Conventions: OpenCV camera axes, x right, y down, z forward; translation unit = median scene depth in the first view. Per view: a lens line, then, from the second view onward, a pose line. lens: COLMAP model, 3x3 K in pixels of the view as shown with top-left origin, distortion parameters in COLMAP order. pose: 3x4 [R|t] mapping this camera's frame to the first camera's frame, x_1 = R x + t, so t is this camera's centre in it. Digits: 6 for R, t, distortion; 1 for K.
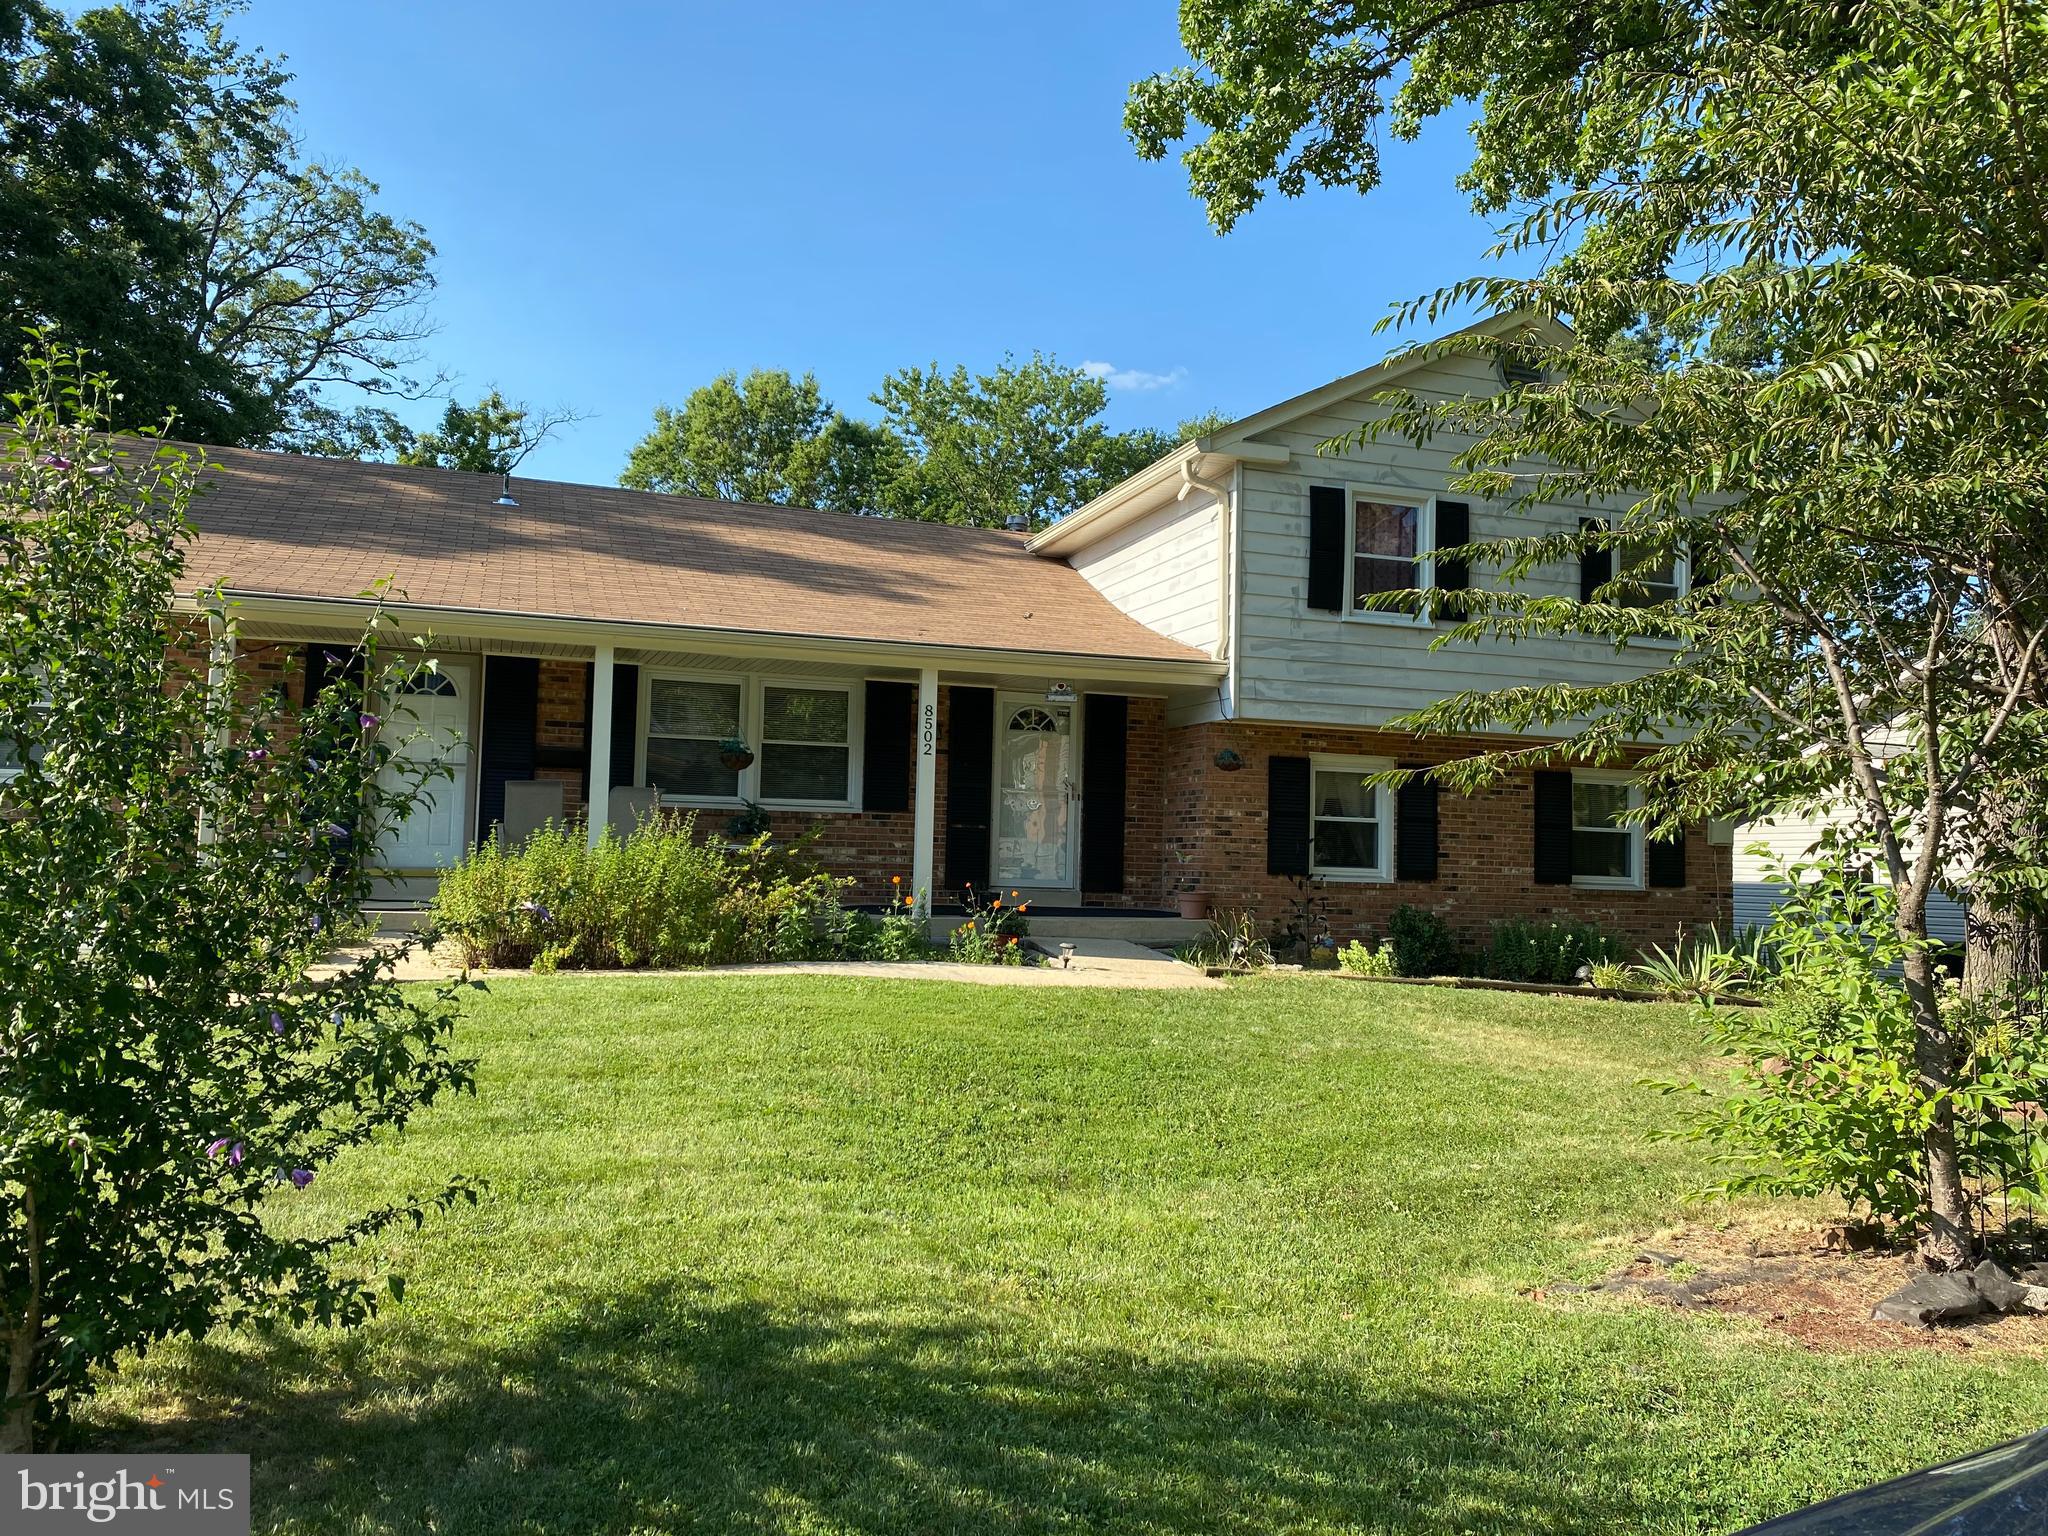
lens RADIAL K [[1557.5, 0, 1034.0], [0, 1557.5, 771.4], [0, 0, 1]] dist [0.015159, -0.001815]
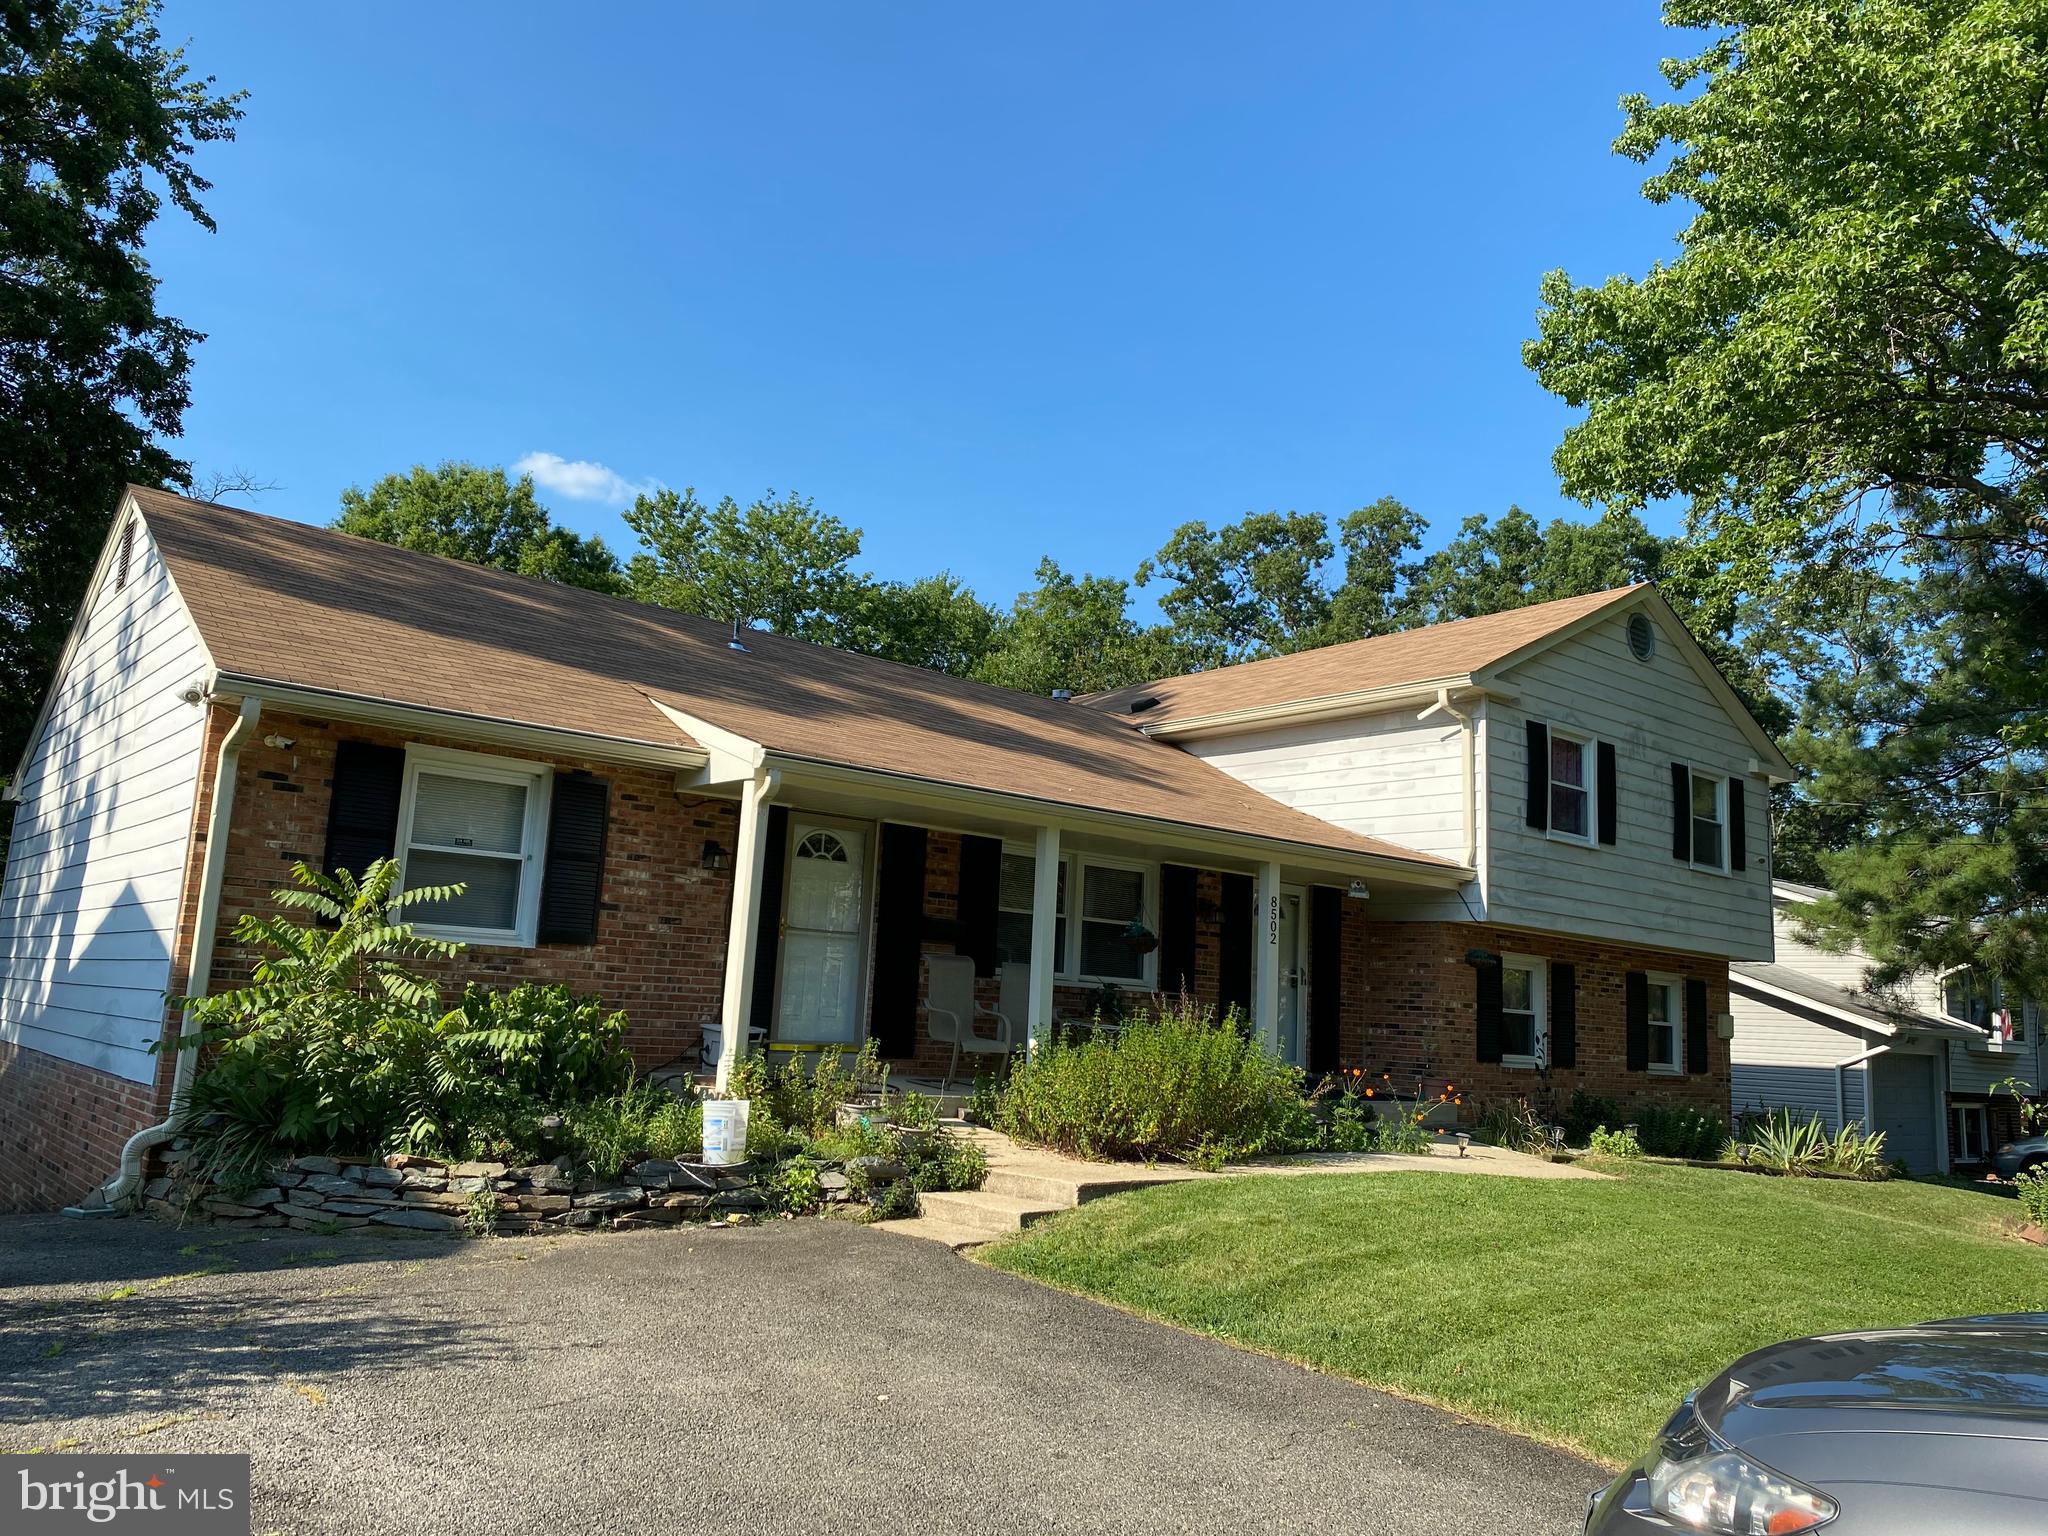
lens RADIAL K [[1557.5, 0, 1034.0], [0, 1557.5, 771.4], [0, 0, 1]] dist [0.015159, -0.001815]
pose [[0.933500, 0.082323, 0.349001, -0.633857], [-0.052205, 0.994121, -0.094858, -0.019542], [-0.354758, 0.070330, 0.932309, 0.065100]]
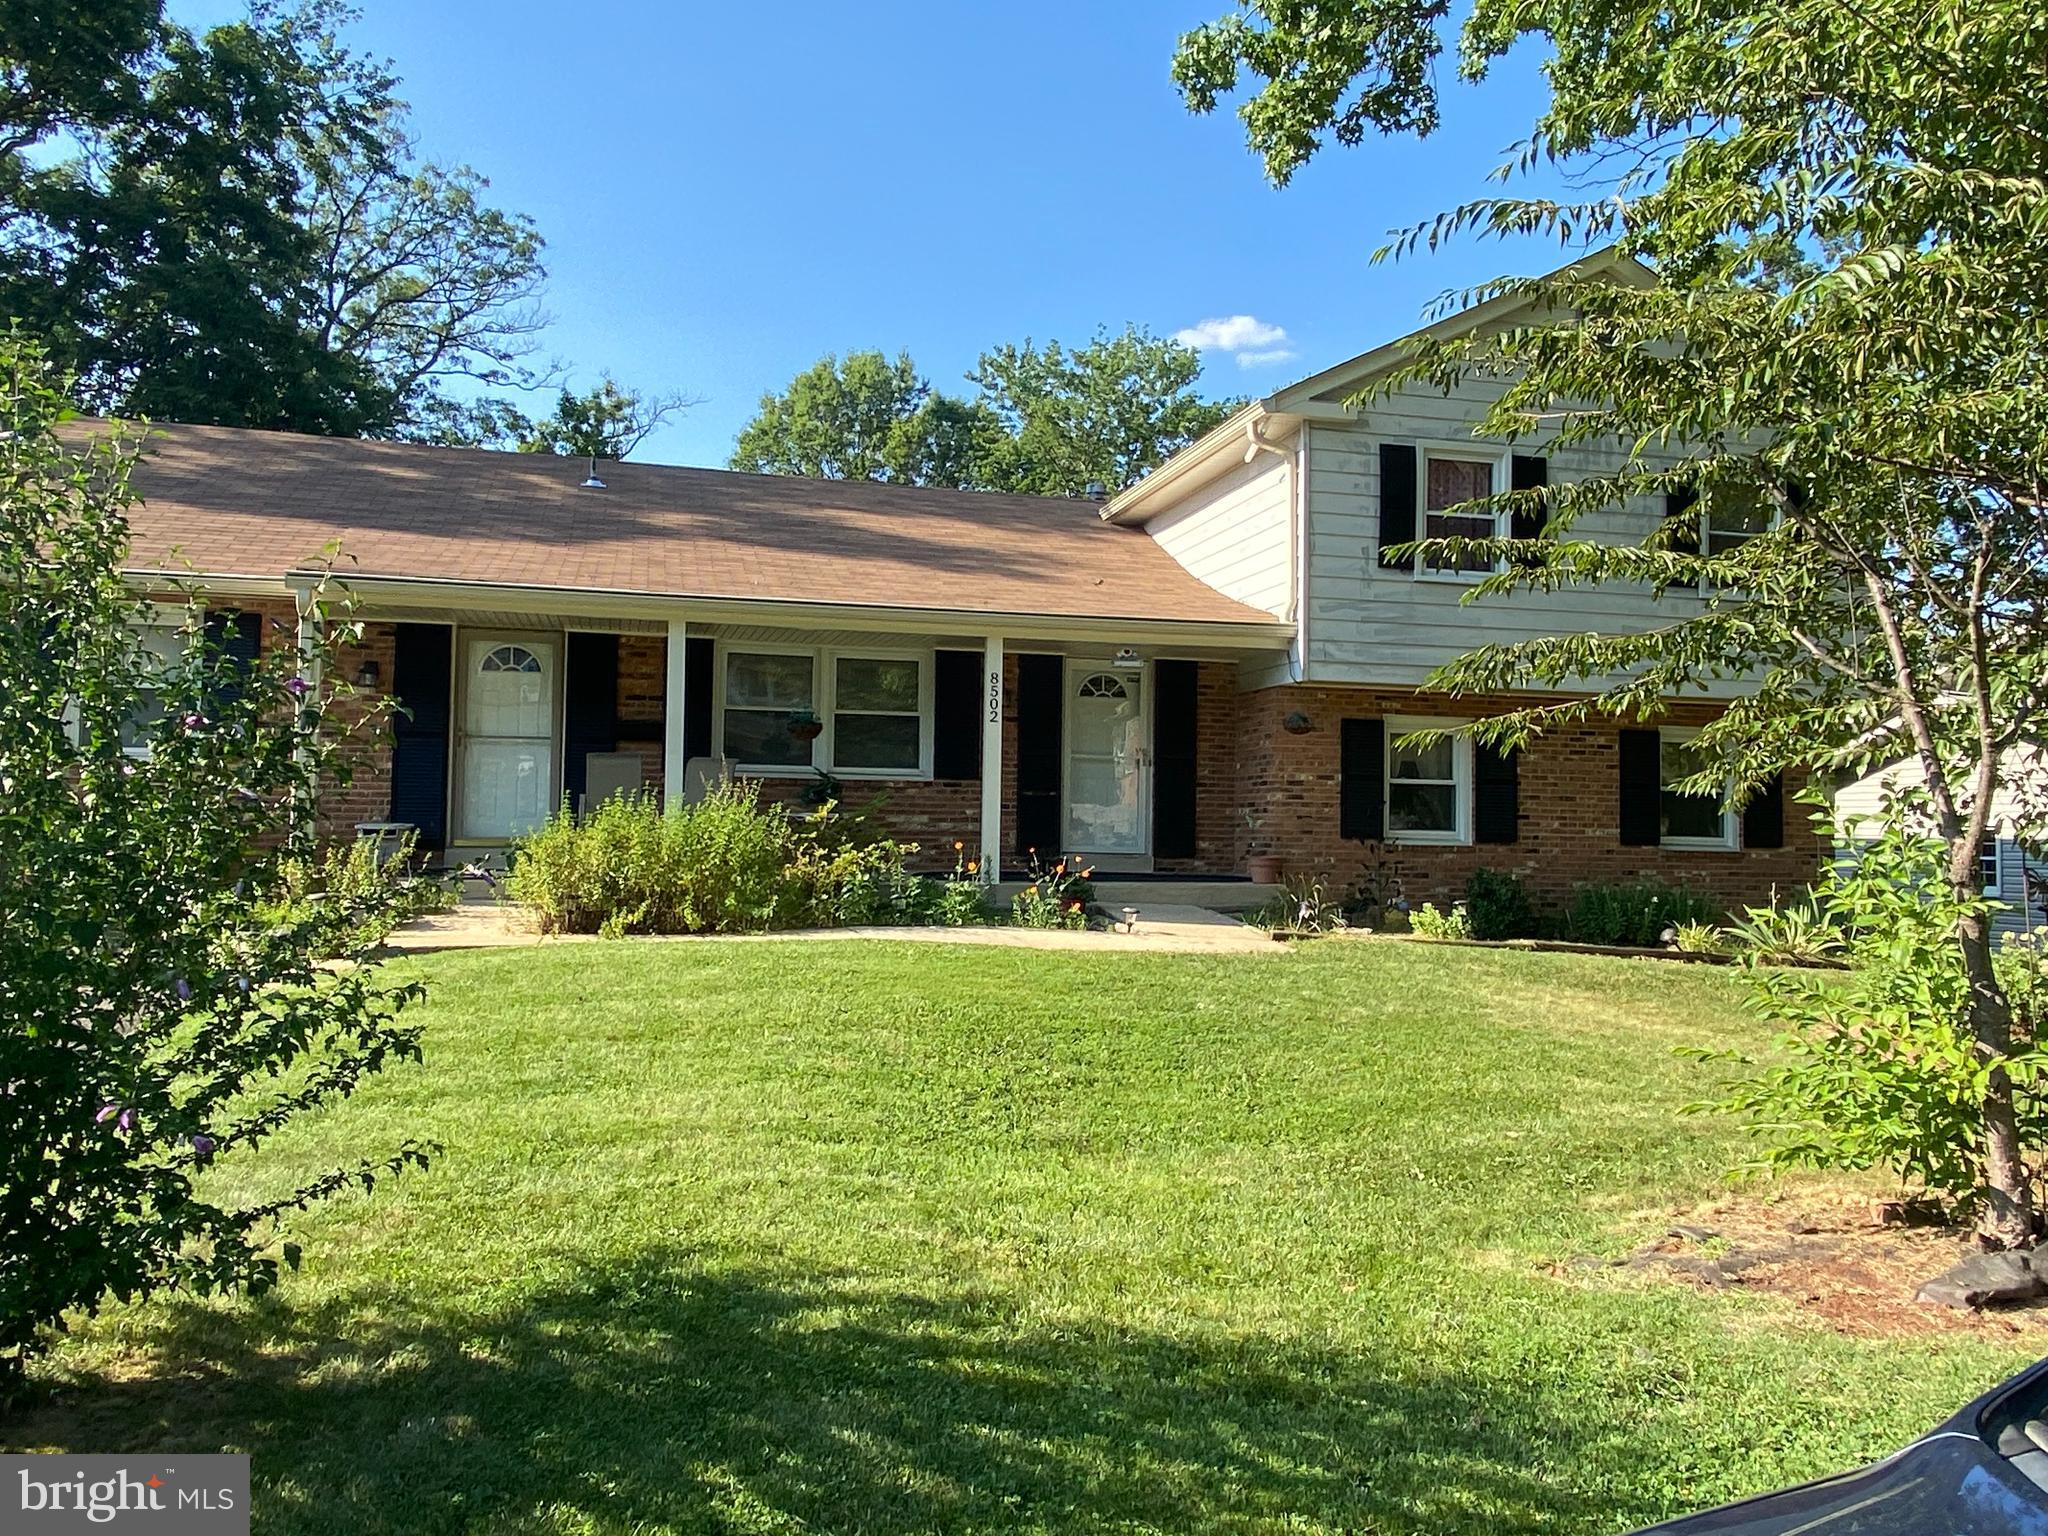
lens RADIAL K [[1520.4, 0, 1024.0], [0, 1520.4, 768.0], [0, 0, 1]] dist [0.061685, -0.064557]
pose [[0.996888, -0.011975, -0.077922, 0.028176], [0.013355, 0.999763, 0.017214, 0.002544], [0.077697, -0.018201, 0.996811, 0.015376]]
